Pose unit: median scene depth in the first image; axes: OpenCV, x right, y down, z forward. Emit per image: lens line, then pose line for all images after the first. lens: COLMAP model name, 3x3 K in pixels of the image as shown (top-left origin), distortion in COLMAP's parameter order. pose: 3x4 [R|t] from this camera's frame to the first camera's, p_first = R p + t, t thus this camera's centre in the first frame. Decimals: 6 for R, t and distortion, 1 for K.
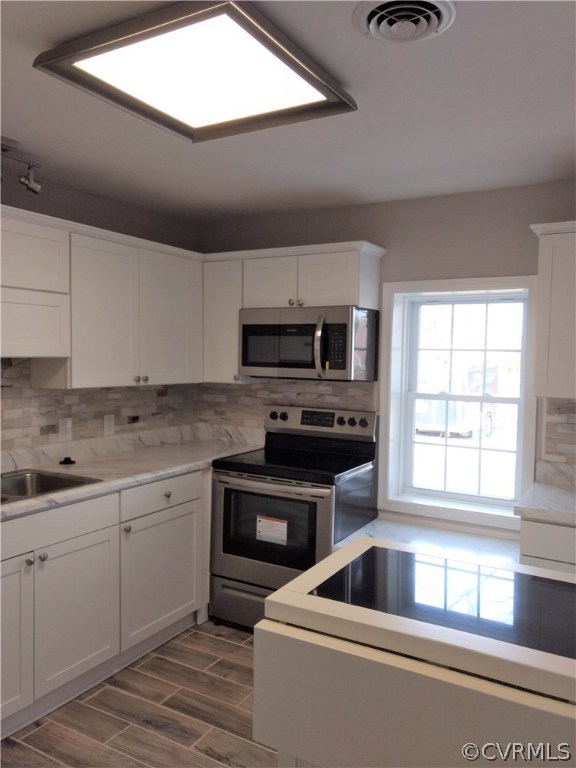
lens RADIAL K [[596.9, 0, 290.9], [0, 596.9, 383.8], [0, 0, 1]] dist [0.029868, 0.007410]
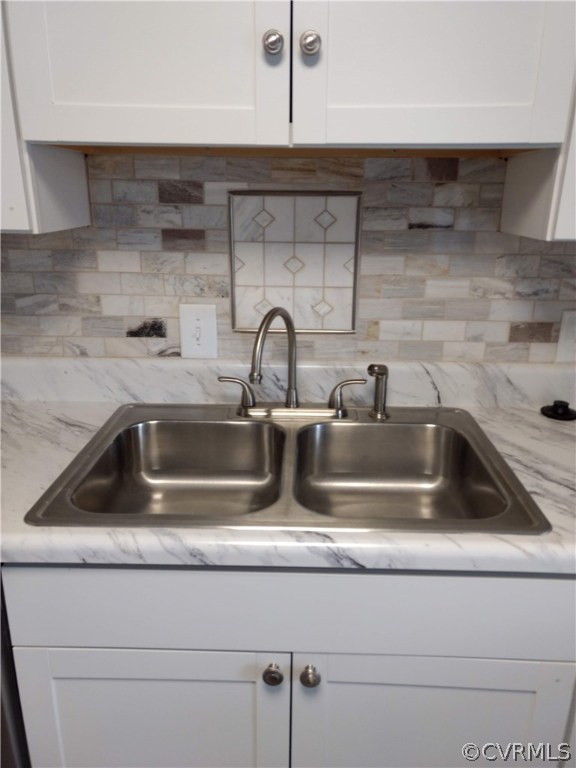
lens RADIAL K [[596.9, 0, 290.9], [0, 596.9, 383.8], [0, 0, 1]] dist [0.029868, 0.007410]
pose [[0.485990, 0.266990, -0.832184, -0.112006], [-0.048960, 0.959016, 0.279089, -0.002454], [0.872592, -0.094890, 0.479144, 0.637273]]
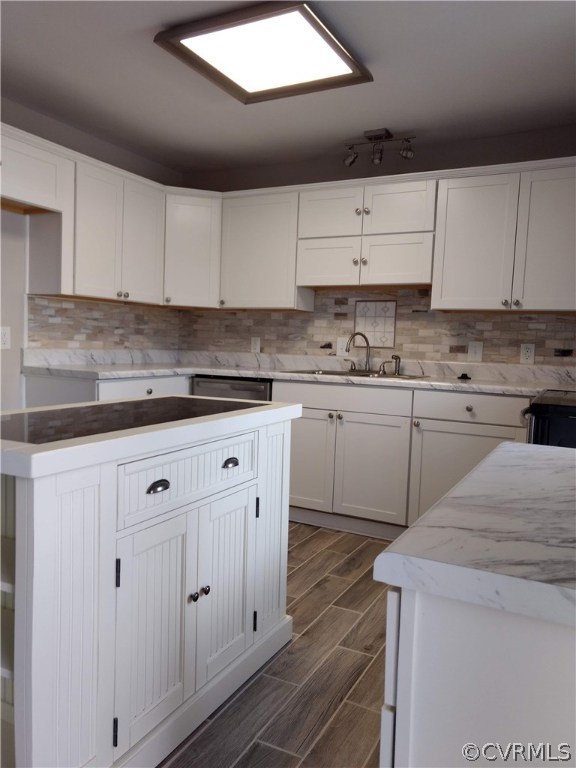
lens RADIAL K [[596.9, 0, 290.9], [0, 596.9, 383.8], [0, 0, 1]] dist [0.029868, 0.007410]
pose [[0.046574, 0.060403, -0.997087, 0.789180], [-0.082062, 0.995028, 0.056445, 0.106636], [0.995538, 0.079194, 0.051299, 0.621832]]
